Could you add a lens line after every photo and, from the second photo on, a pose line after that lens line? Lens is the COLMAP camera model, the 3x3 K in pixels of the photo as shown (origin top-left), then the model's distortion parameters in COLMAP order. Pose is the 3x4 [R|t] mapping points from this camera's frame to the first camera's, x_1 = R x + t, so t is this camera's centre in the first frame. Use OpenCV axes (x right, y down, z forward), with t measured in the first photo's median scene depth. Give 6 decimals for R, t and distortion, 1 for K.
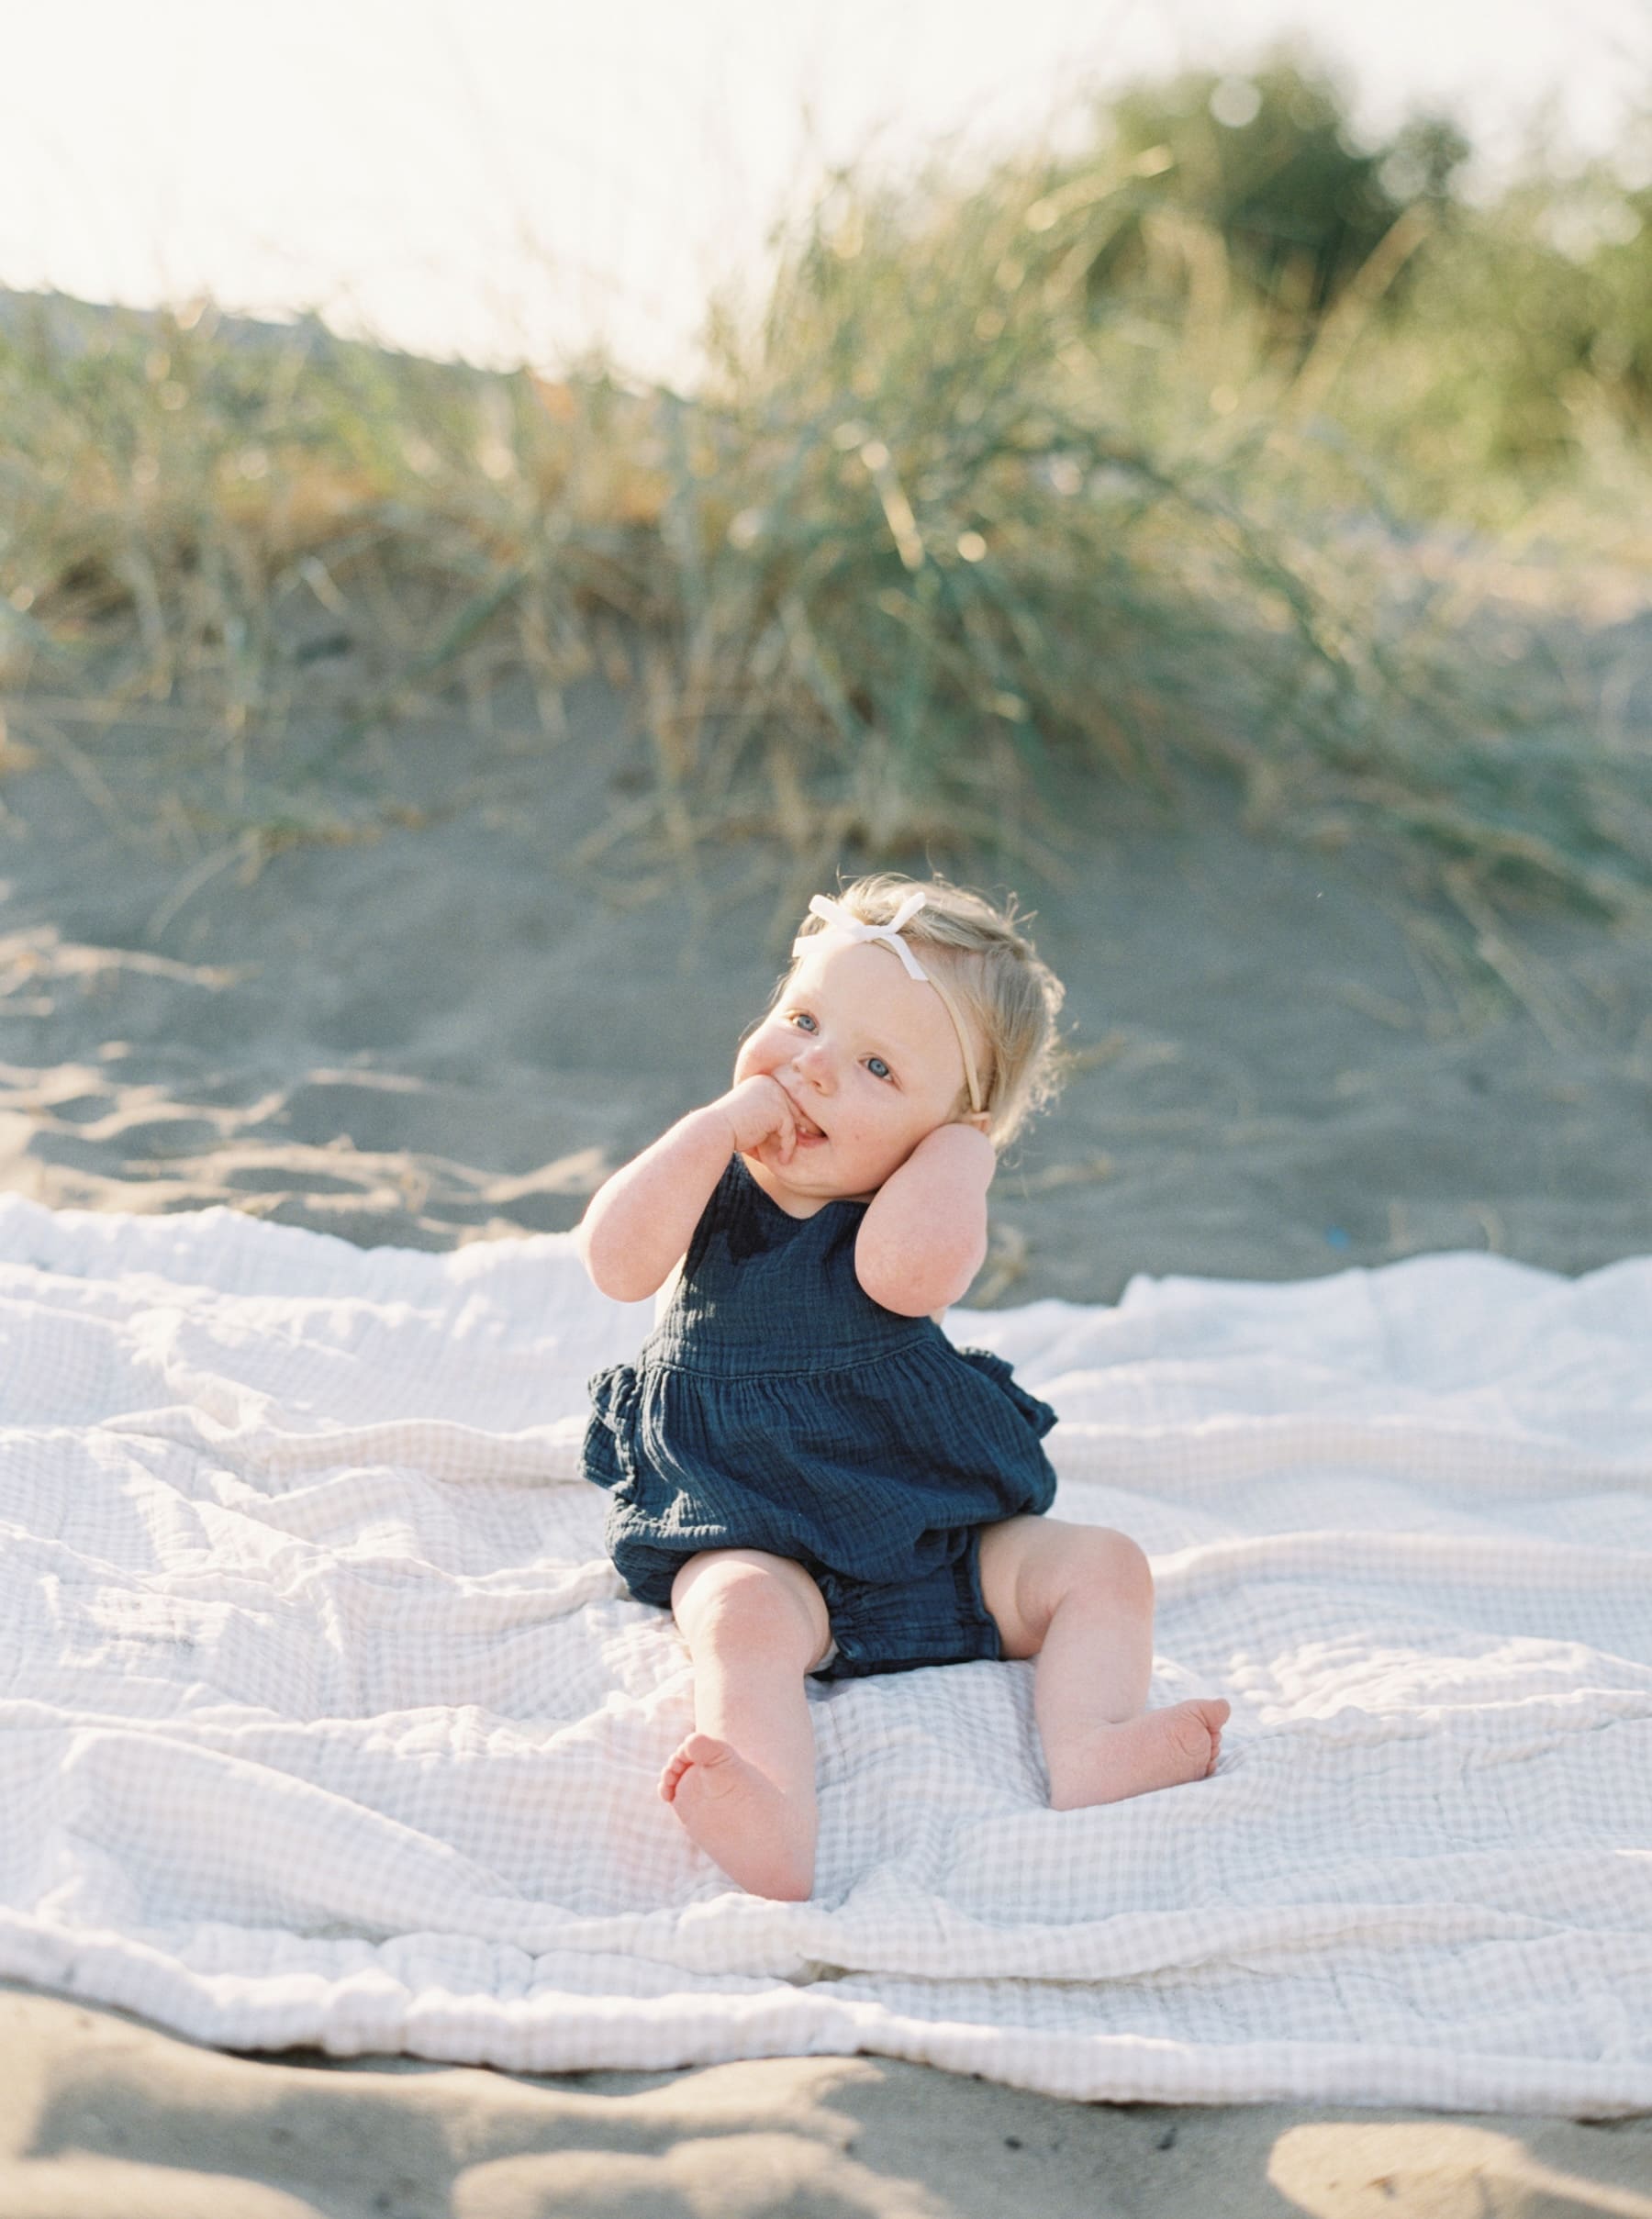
lens RADIAL K [[3440.6, 0, 792.9], [0, 3440.6, 1110.9], [0, 0, 1]] dist [-0.098518, -0.114724]
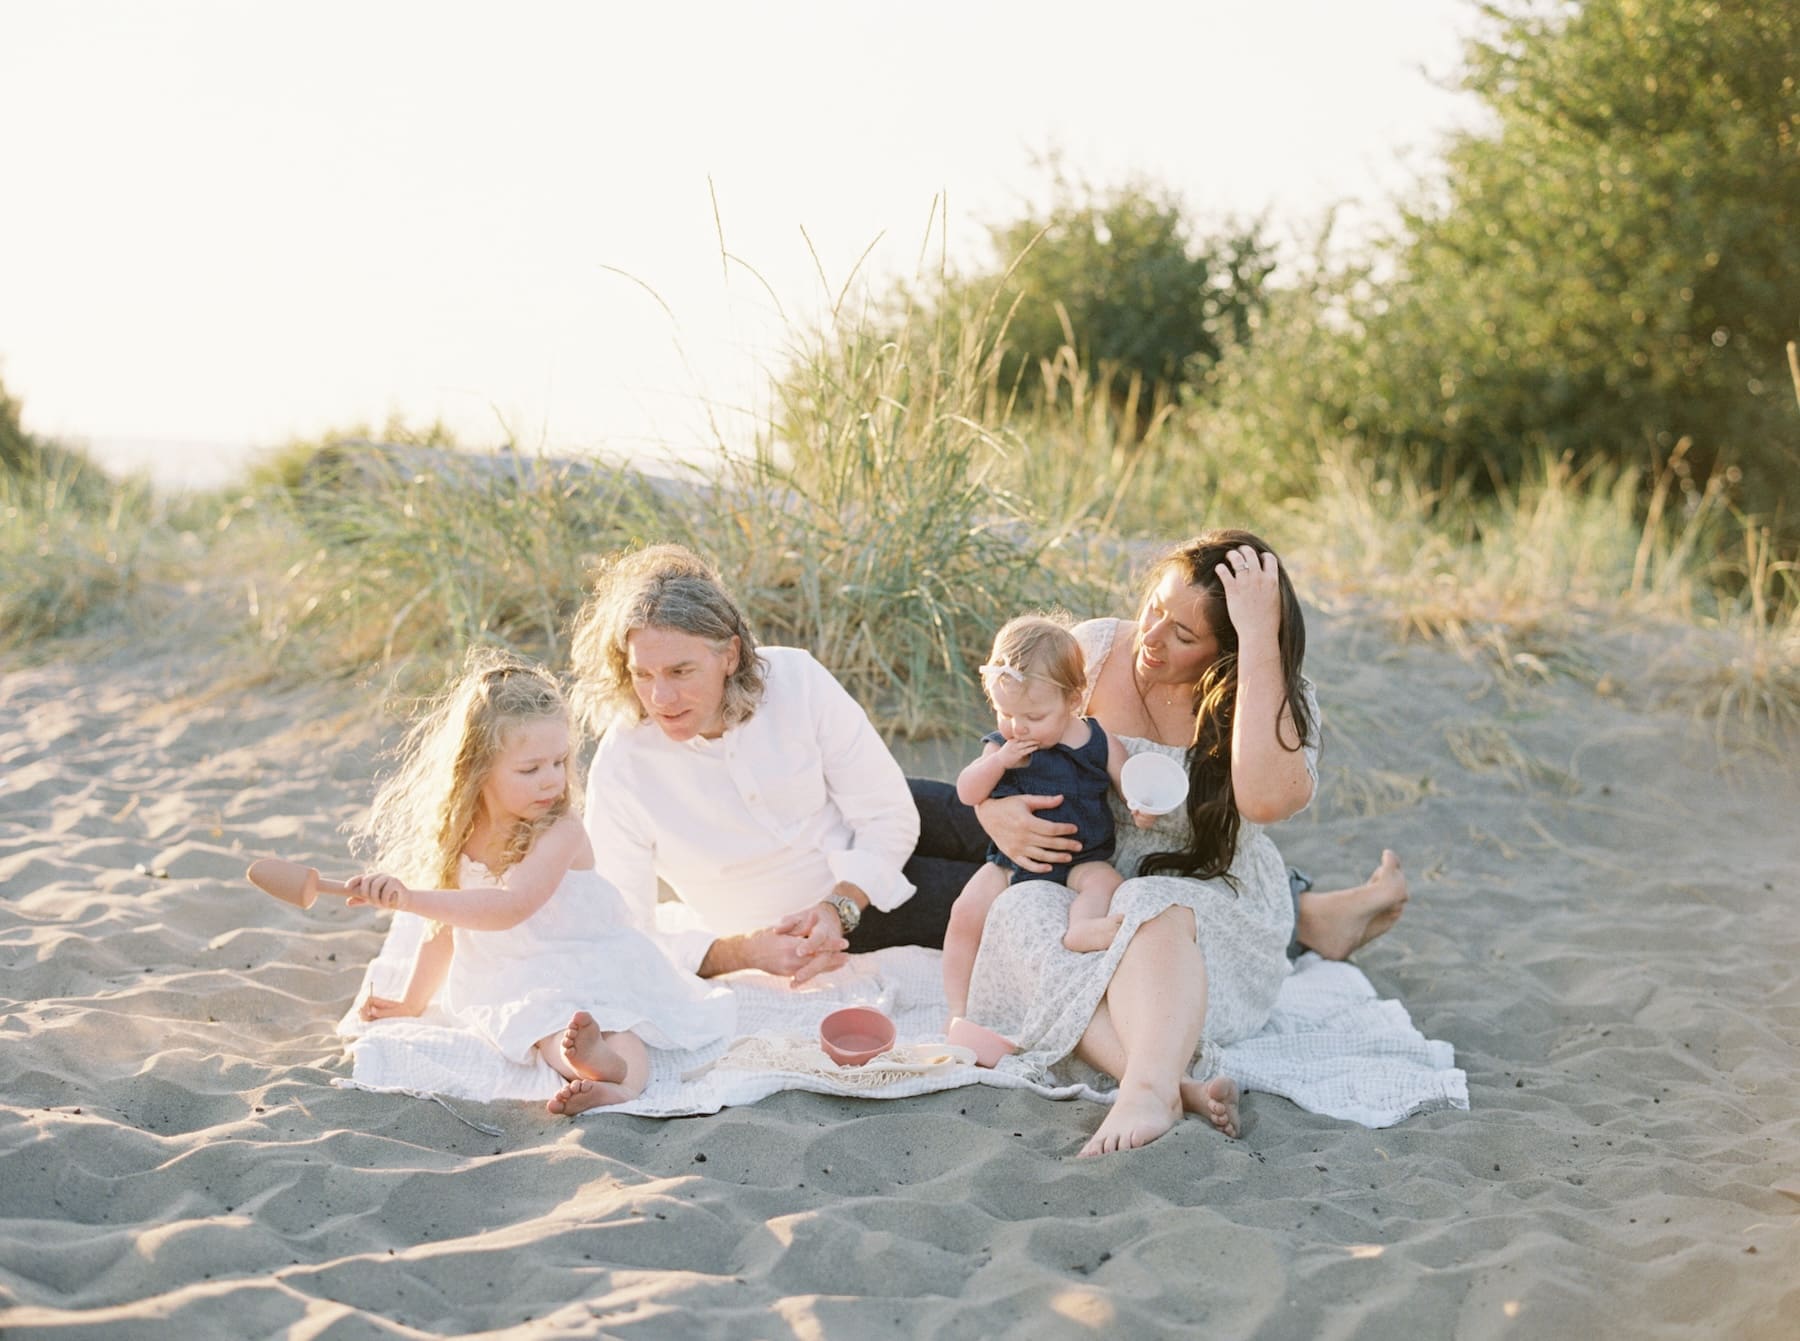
lens RADIAL K [[2793.9, 0, 876.4], [0, 2793.9, 676.9], [0, 0, 1]] dist [-0.104188, -0.105134]
pose [[0.998859, -0.029842, 0.037278, -0.063404], [0.033816, 0.993249, -0.110964, 0.083343], [-0.033715, 0.112098, 0.993125, -0.769341]]
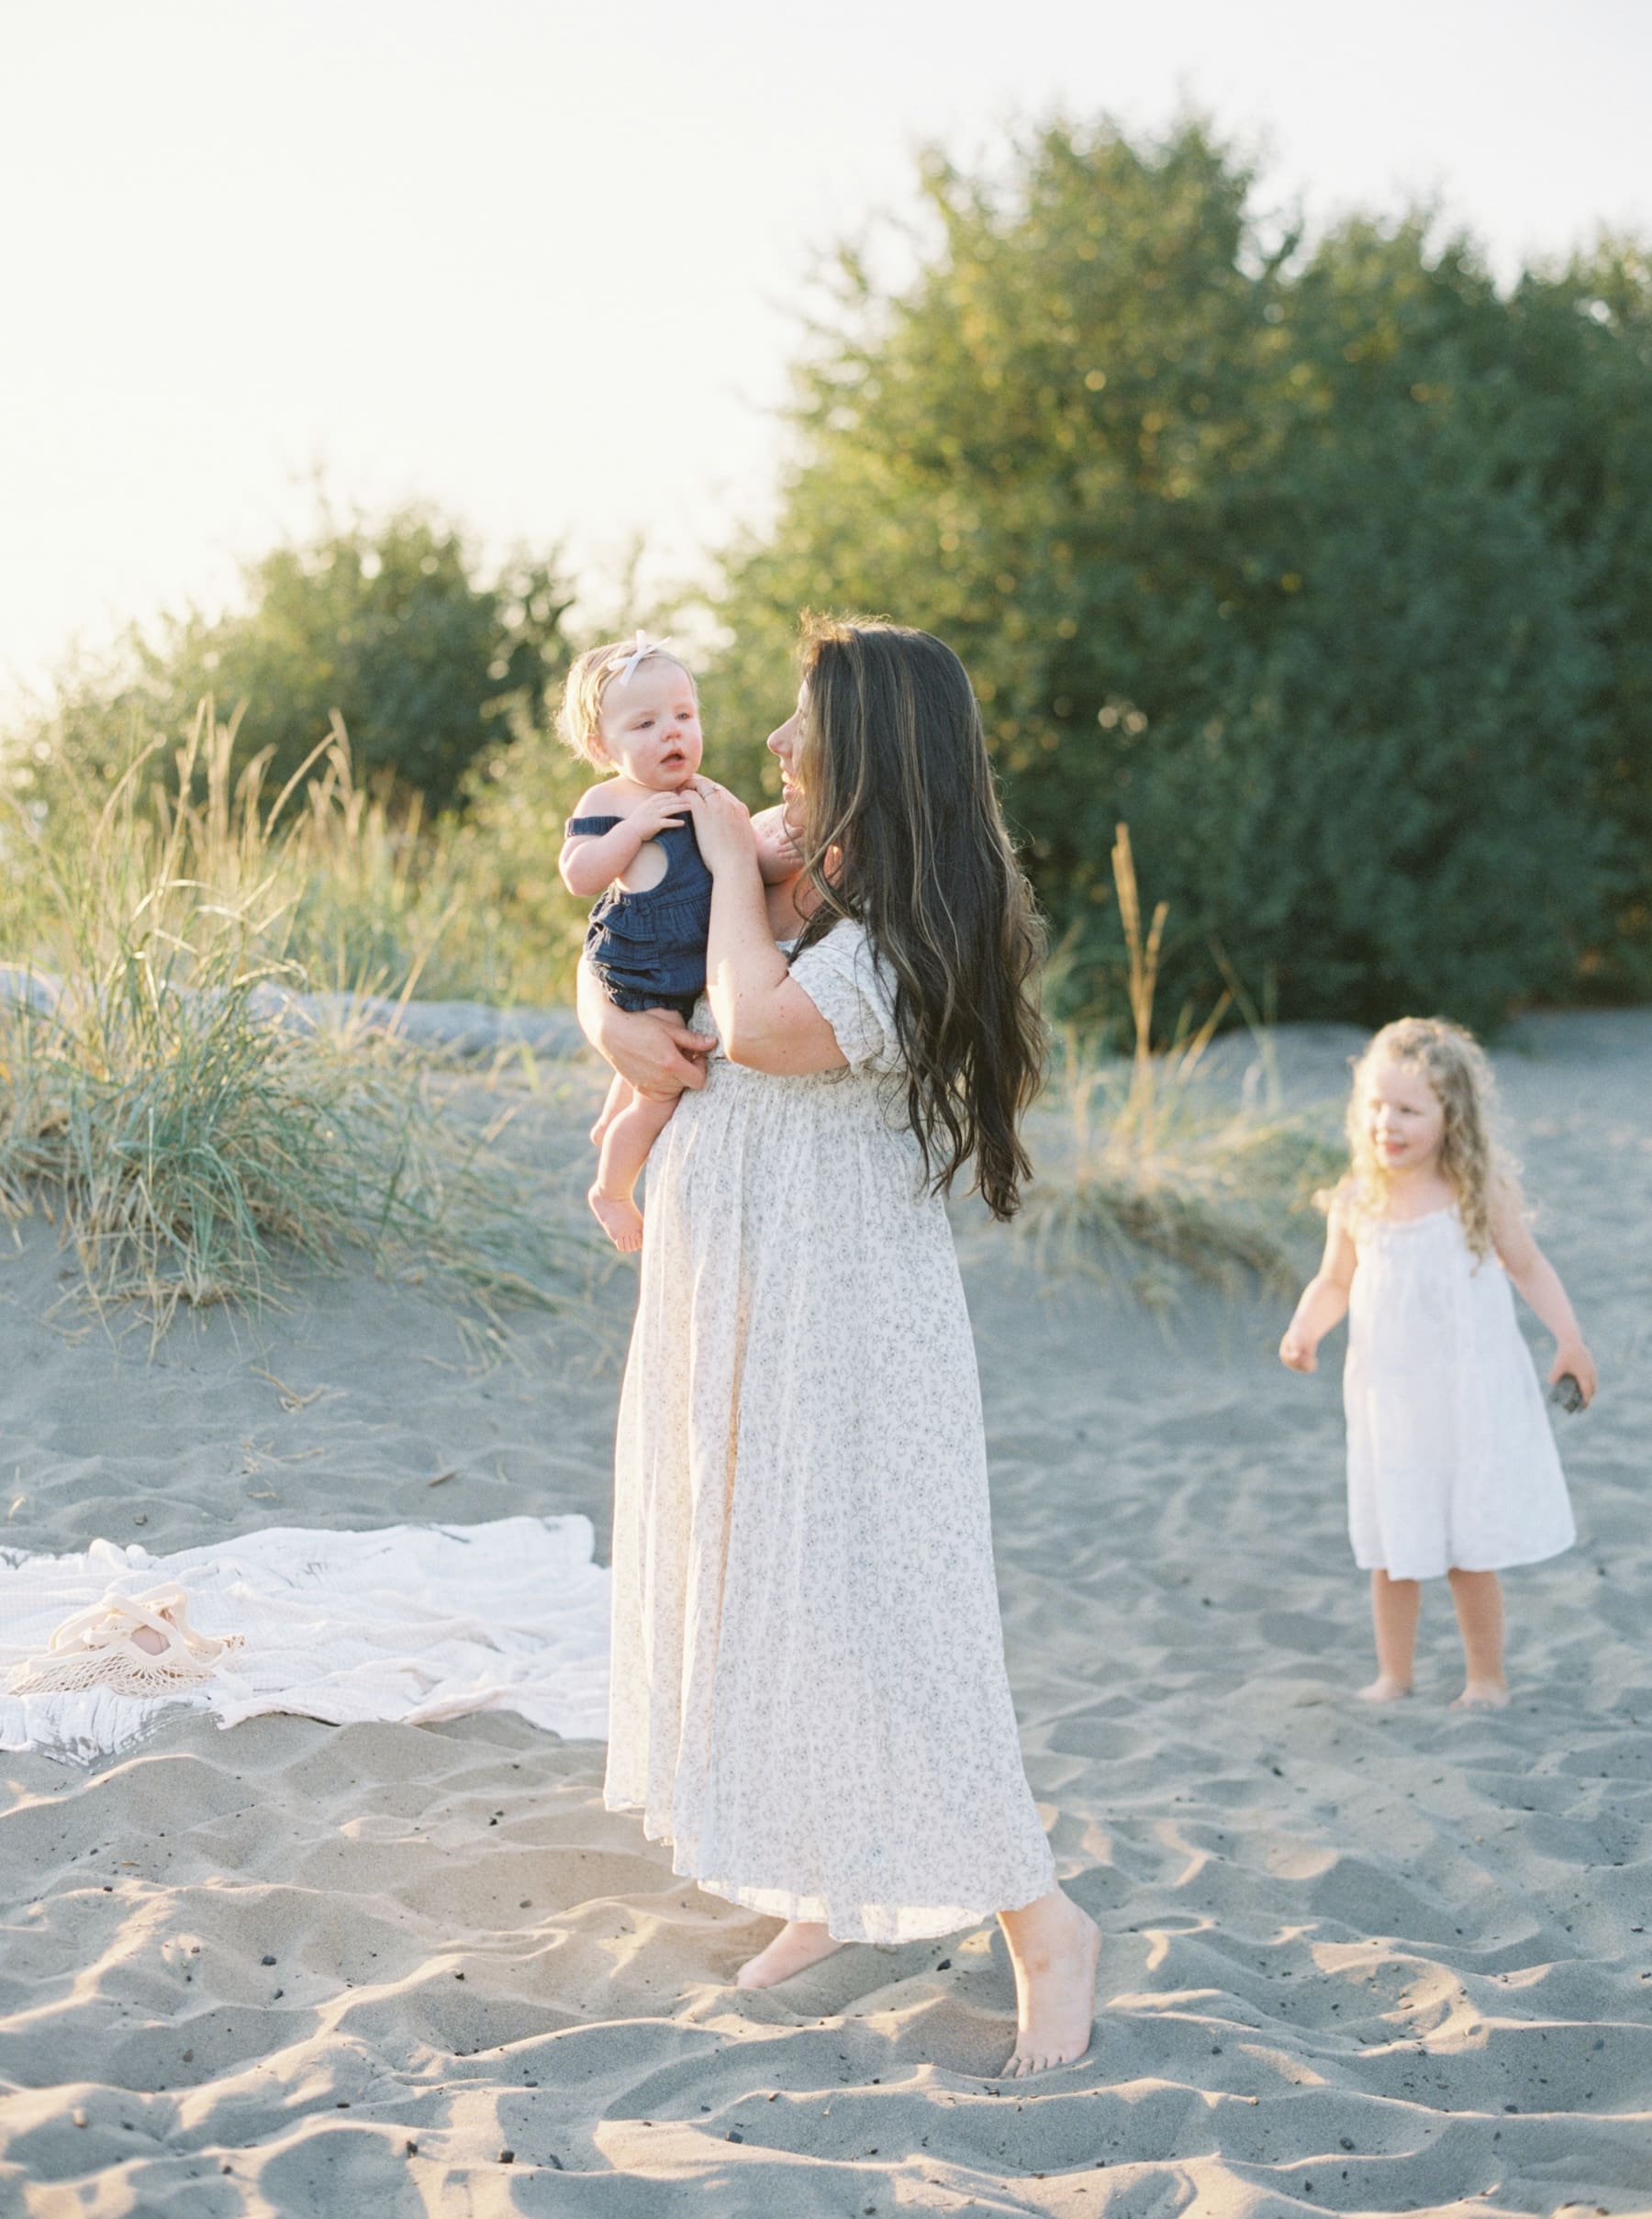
lens RADIAL K [[3440.6, 0, 792.9], [0, 3440.6, 1110.9], [0, 0, 1]] dist [-0.098518, -0.114724]
pose [[0.970325, -0.058102, 0.234721, -0.105673], [0.078092, 0.993985, -0.076780, -0.005783], [-0.228848, 0.092831, 0.969026, -1.091748]]
